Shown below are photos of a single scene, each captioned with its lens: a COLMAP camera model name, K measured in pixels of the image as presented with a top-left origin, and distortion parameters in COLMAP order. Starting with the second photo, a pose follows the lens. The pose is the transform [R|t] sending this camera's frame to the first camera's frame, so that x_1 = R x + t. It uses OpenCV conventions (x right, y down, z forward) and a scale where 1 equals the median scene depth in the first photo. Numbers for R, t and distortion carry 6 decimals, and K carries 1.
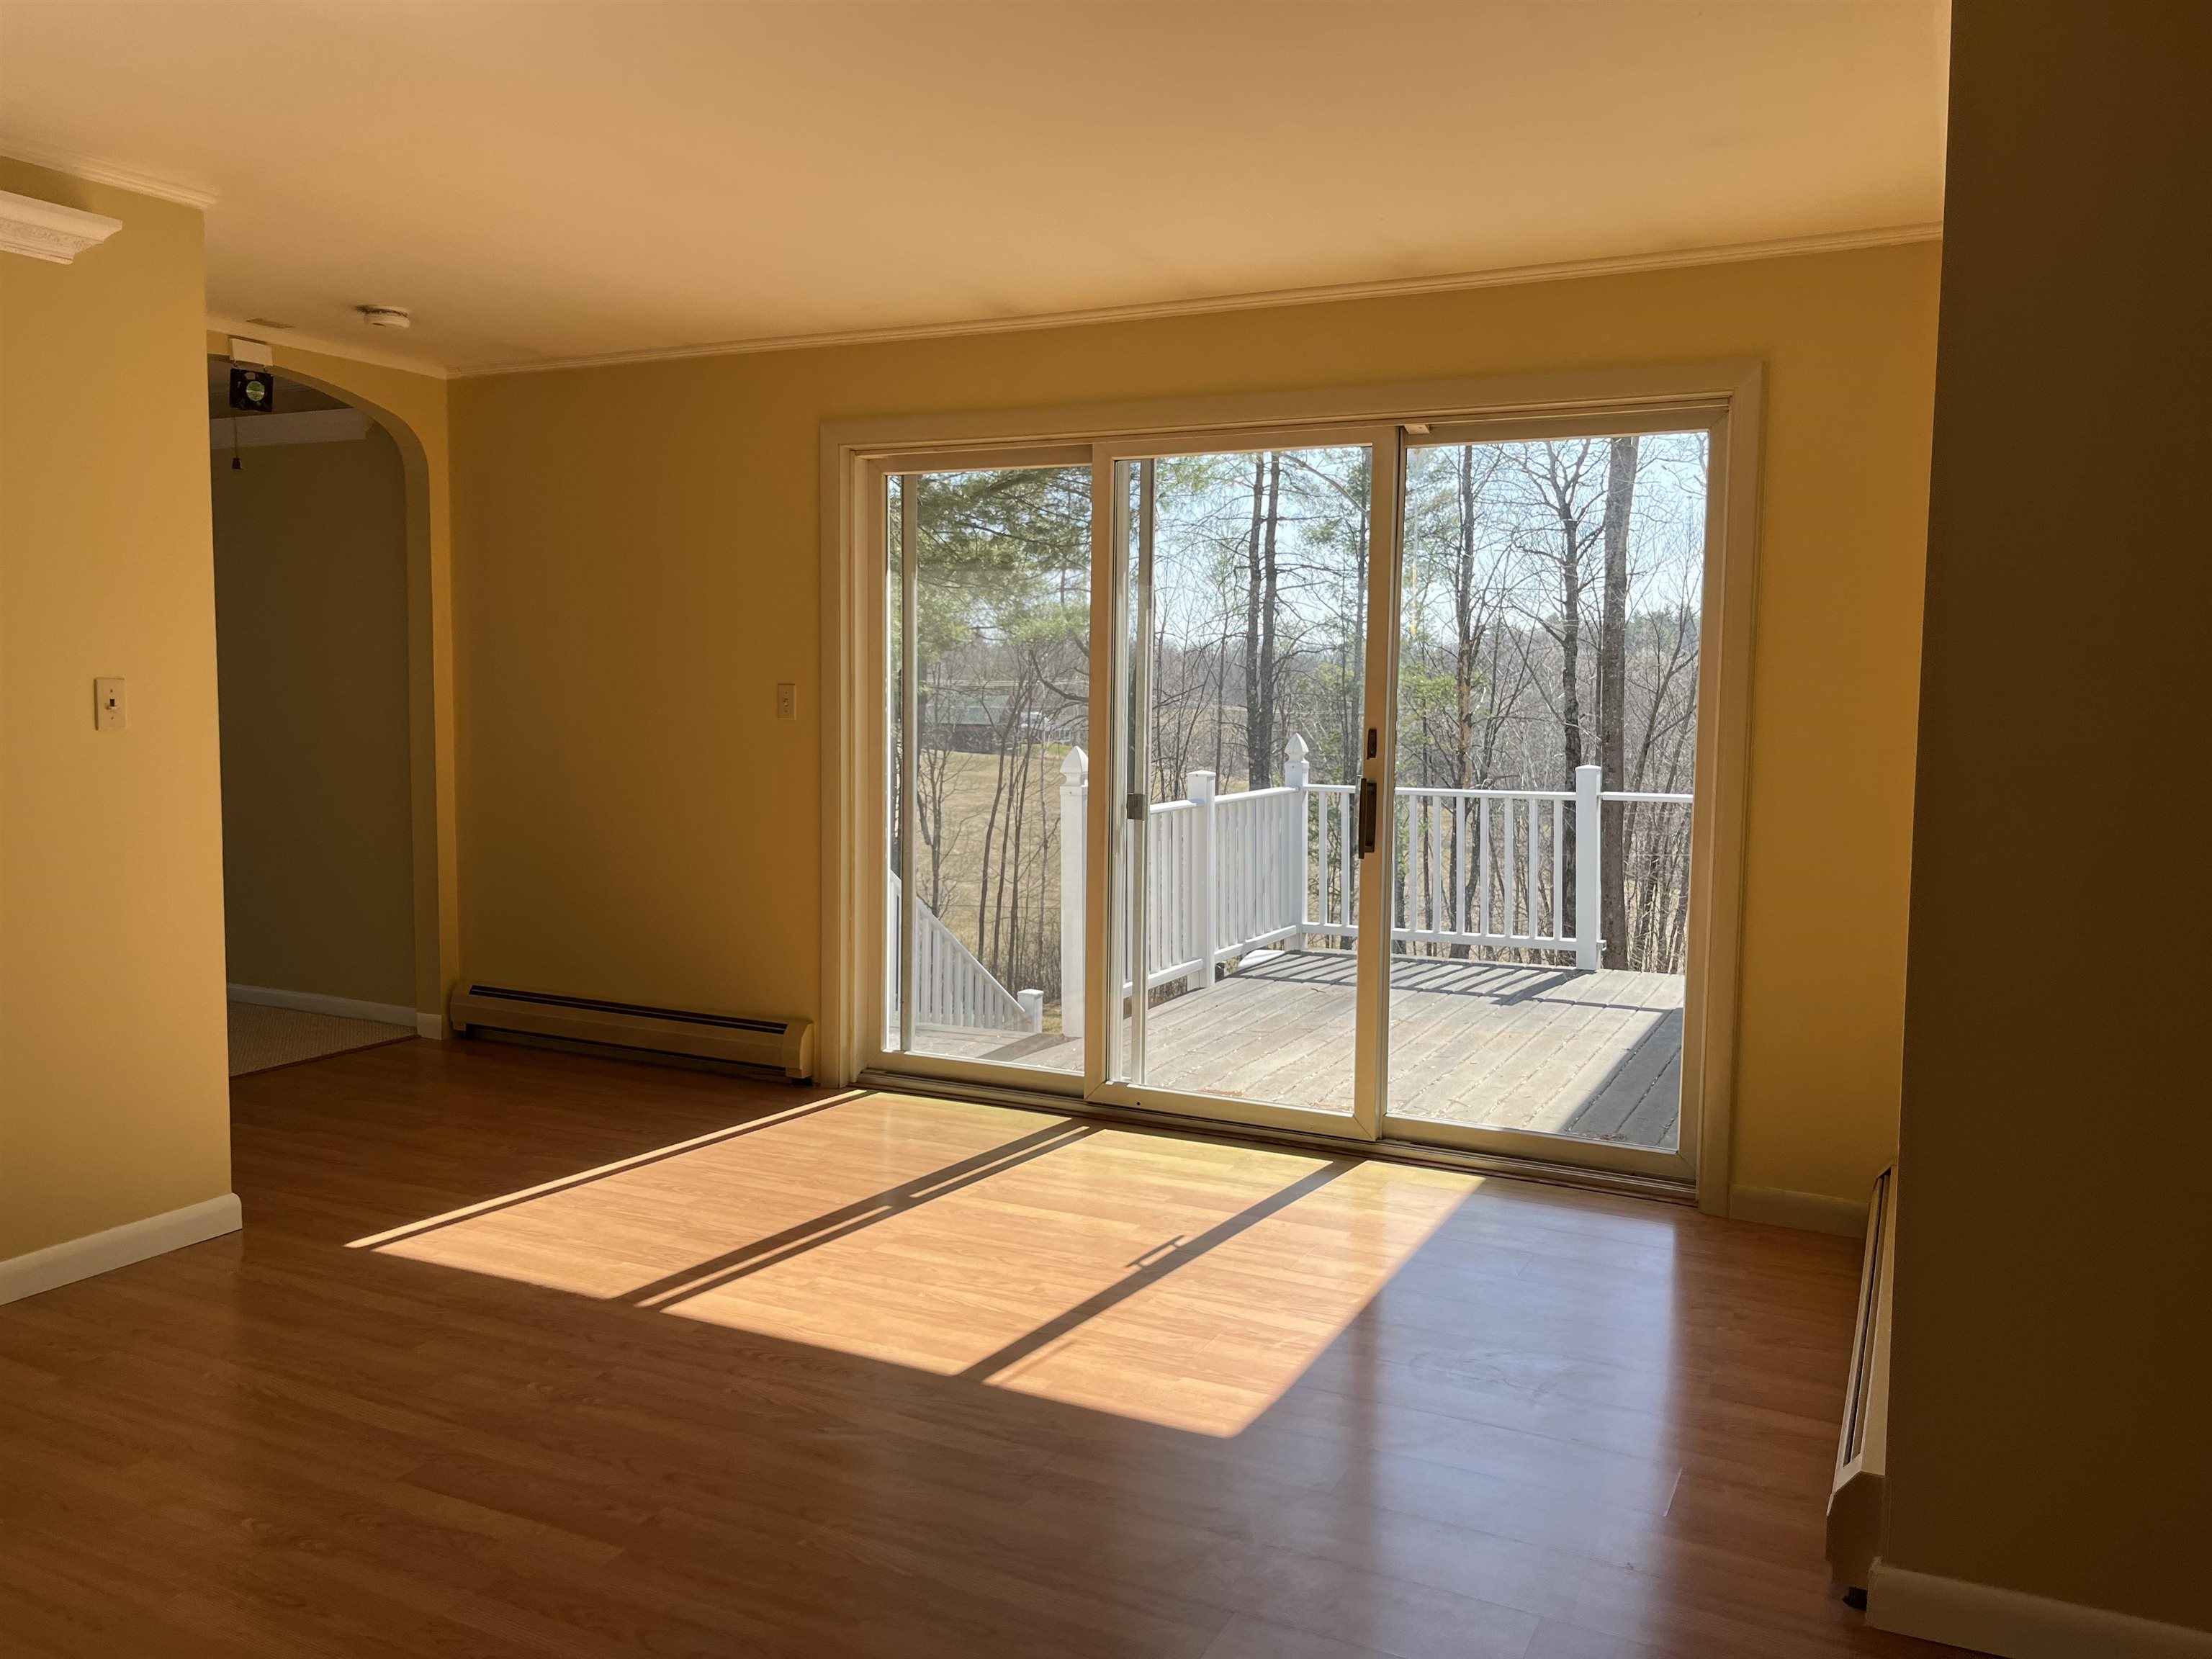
lens RADIAL K [[1690.8, 0, 1106.3], [0, 1690.8, 794.0], [0, 0, 1]] dist [0.064038, -0.085550]
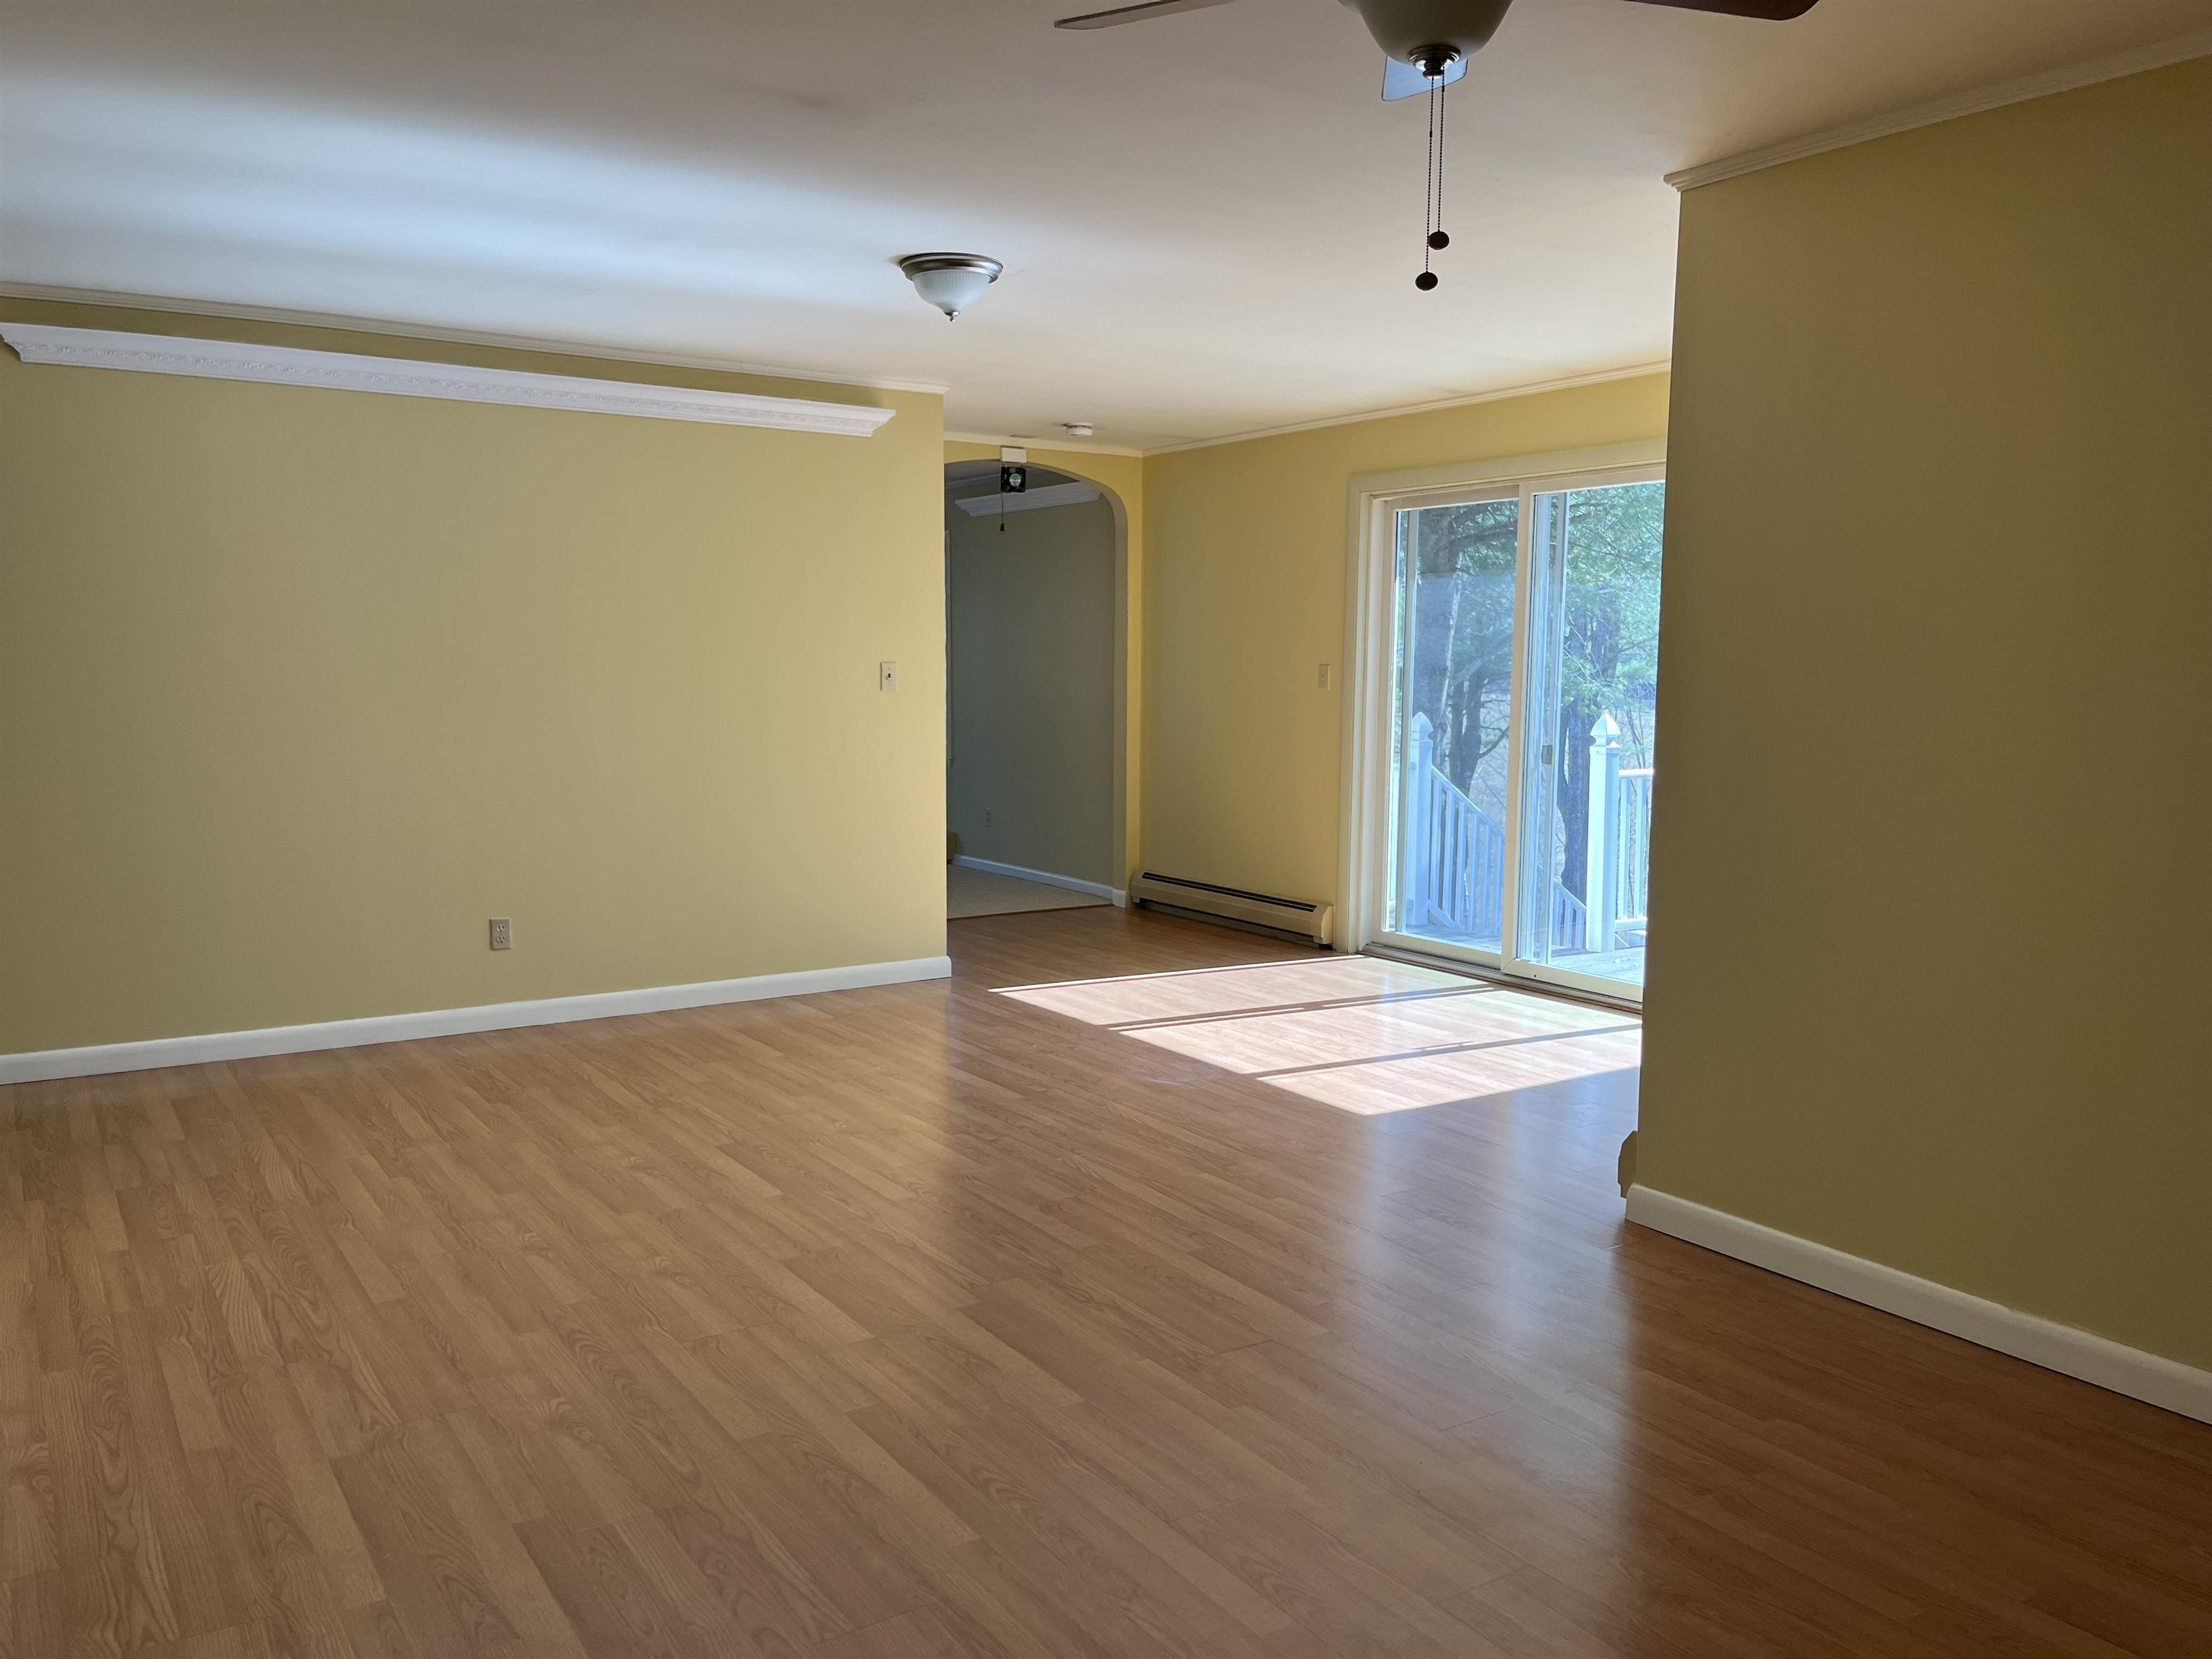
lens RADIAL K [[1692.1, 0, 1106.0], [0, 1692.1, 829.5], [0, 0, 1]] dist [-0.000323, -0.001249]
pose [[0.865218, 0.045593, -0.499318, 0.381815], [-0.031643, 0.998837, 0.036372, 0.028174], [0.500396, -0.015670, 0.865655, -0.324039]]
